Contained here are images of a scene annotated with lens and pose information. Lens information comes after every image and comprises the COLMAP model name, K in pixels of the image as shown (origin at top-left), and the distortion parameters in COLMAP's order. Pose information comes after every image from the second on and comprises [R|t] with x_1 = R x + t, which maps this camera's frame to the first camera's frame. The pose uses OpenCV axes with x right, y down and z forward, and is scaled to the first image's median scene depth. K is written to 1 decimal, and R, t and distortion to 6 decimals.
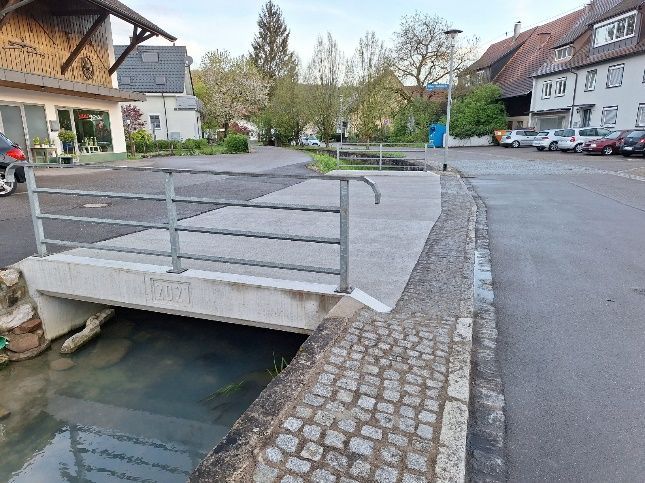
lens RADIAL K [[479.5, 0, 319.6], [0, 479.5, 246.3], [0, 0, 1]] dist [0.002901, -0.007621]
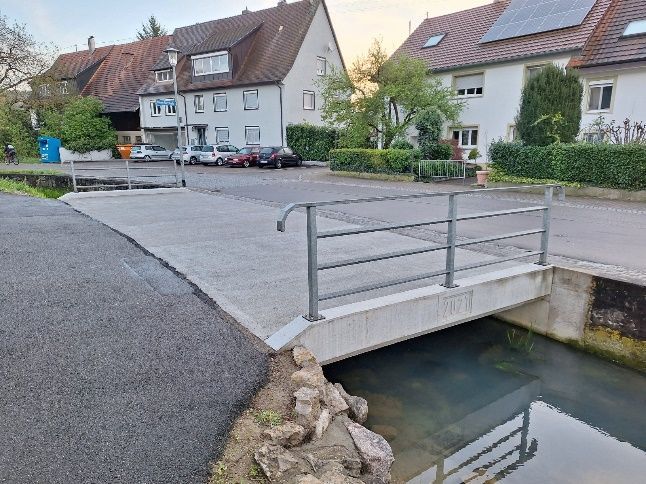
lens RADIAL K [[480.2, 0, 319.2], [0, 480.2, 239.0], [0, 0, 1]] dist [0.002901, -0.007621]
pose [[0.575262, -0.142943, 0.805383, -0.248991], [0.174903, 0.983336, 0.049599, -0.029288], [-0.799051, 0.112331, 0.590677, 0.111082]]
